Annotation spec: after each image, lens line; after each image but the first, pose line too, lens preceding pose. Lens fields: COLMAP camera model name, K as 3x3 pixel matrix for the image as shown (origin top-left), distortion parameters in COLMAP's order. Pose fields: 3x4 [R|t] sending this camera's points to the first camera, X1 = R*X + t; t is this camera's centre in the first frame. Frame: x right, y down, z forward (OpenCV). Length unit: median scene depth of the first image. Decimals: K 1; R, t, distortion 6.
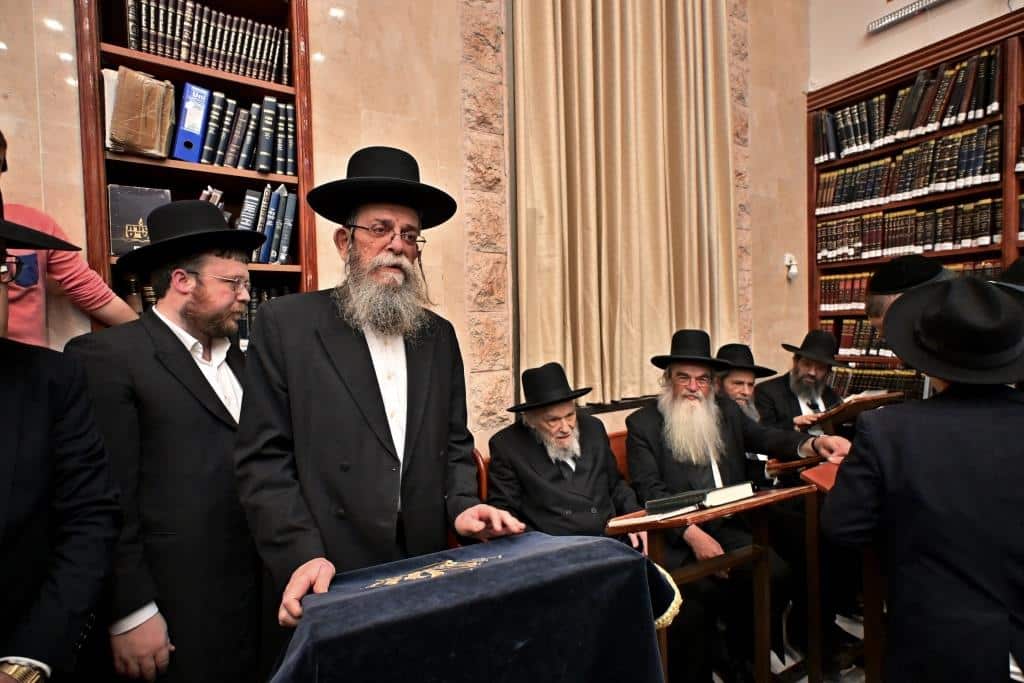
lens RADIAL K [[499.7, 0, 501.3], [0, 499.7, 340.5], [0, 0, 1]] dist [0.001270, 0.001807]
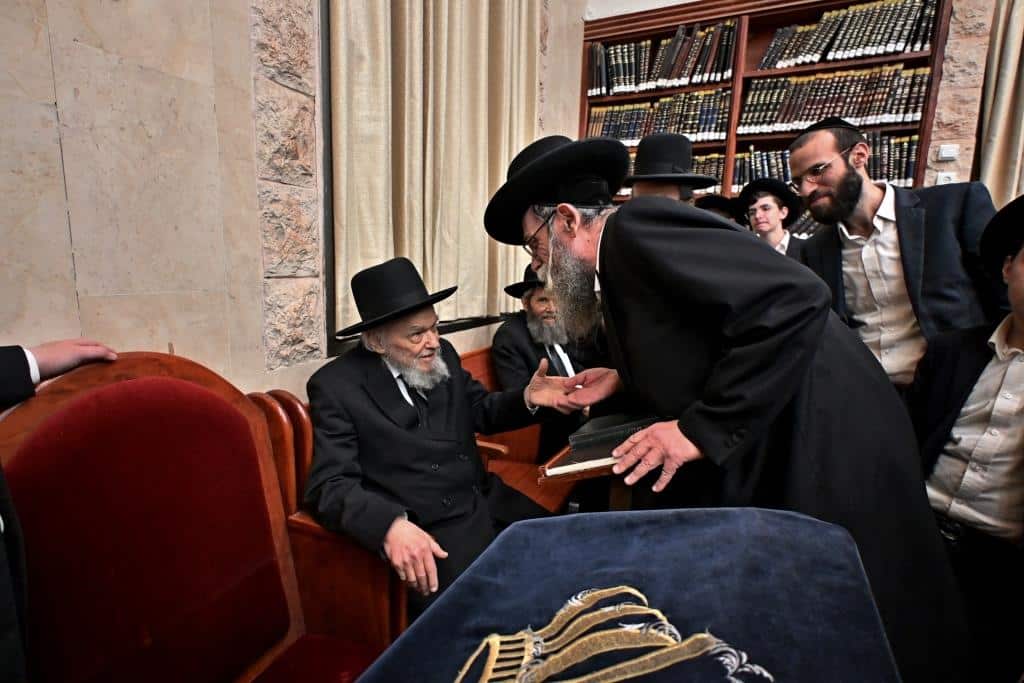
lens RADIAL K [[499.7, 0, 501.3], [0, 499.7, 340.5], [0, 0, 1]] dist [0.001270, 0.001807]
pose [[0.838853, -0.026397, 0.543718, -0.137492], [-0.044768, 0.992095, 0.117235, 0.048702], [-0.542514, -0.122684, 0.831040, 0.262675]]
